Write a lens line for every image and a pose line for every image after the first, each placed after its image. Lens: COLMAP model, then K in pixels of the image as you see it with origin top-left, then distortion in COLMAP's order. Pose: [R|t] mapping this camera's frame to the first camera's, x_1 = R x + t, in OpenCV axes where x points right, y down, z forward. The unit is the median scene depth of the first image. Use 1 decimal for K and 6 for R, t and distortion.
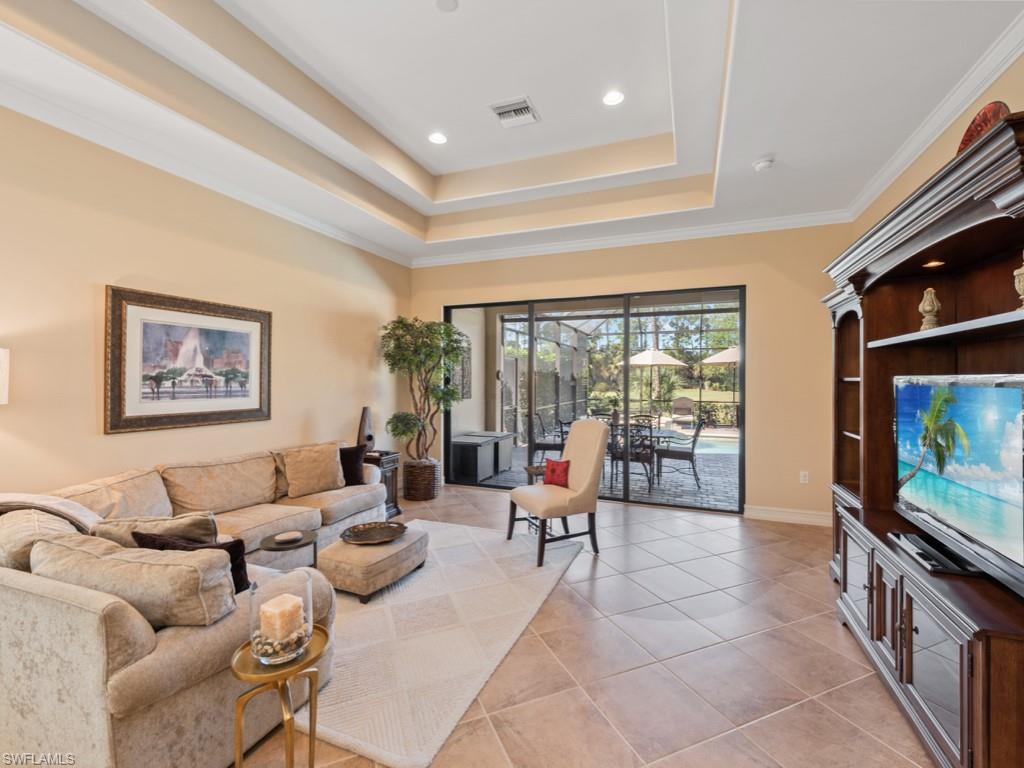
lens RADIAL K [[452.5, 0, 515.3], [0, 452.5, 381.9], [0, 0, 1]] dist [0.004847, 0.000514]
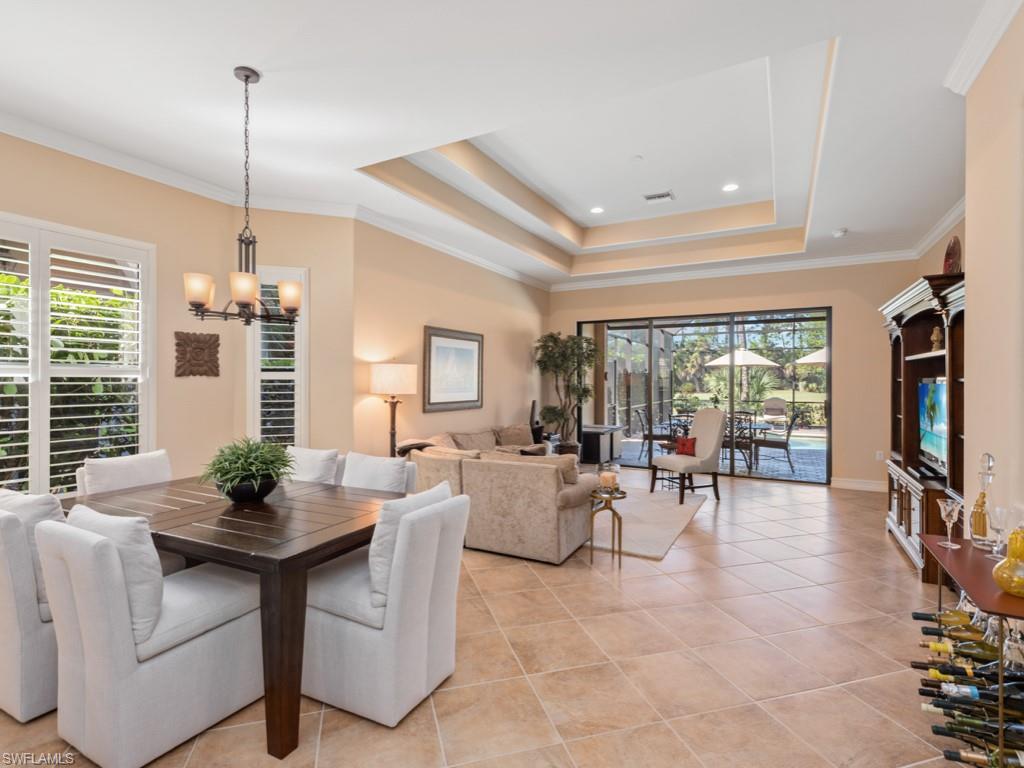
lens RADIAL K [[505.8, 0, 515.5], [0, 505.8, 381.9], [0, 0, 1]] dist [0.022349, -0.000183]
pose [[0.993772, -0.001159, -0.111429, -0.192051], [0.000971, 0.999998, -0.001740, 0.001462], [0.111431, 0.001621, 0.993771, -0.465922]]
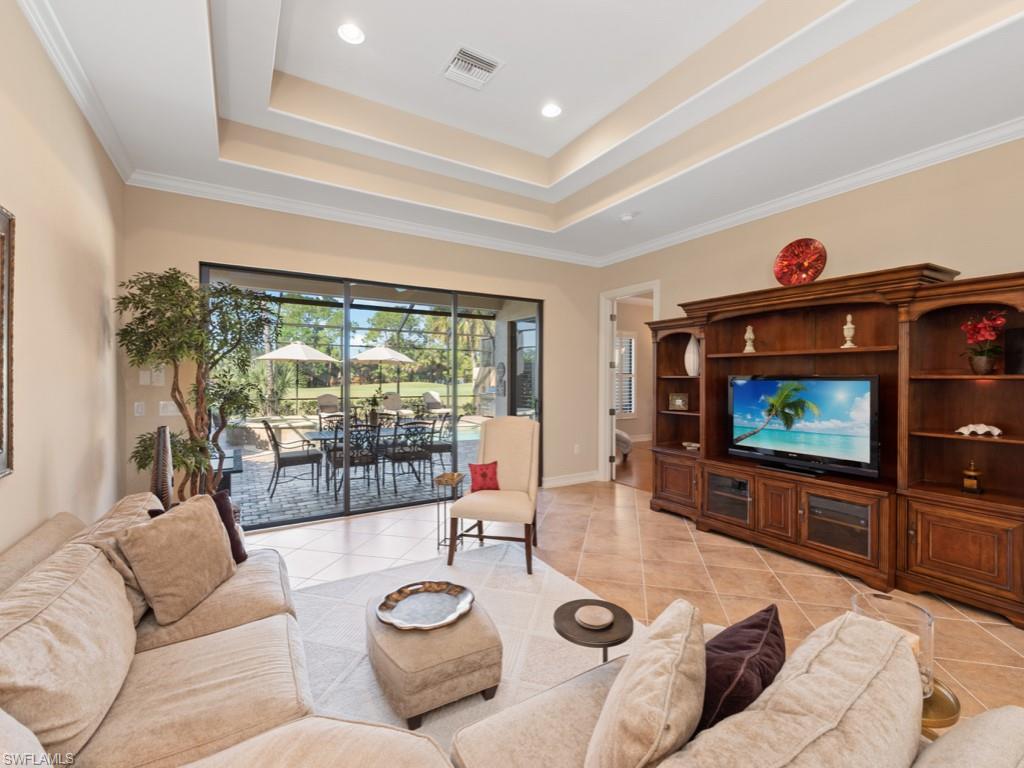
lens RADIAL K [[448.3, 0, 515.5], [0, 448.3, 384.0], [0, 0, 1]] dist [0.016666, 0.000042]
pose [[0.604113, -0.011826, 0.796811, -0.447551], [-0.000239, 0.999887, 0.015021, -0.003616], [-0.796899, -0.009265, 0.604042, 0.282022]]
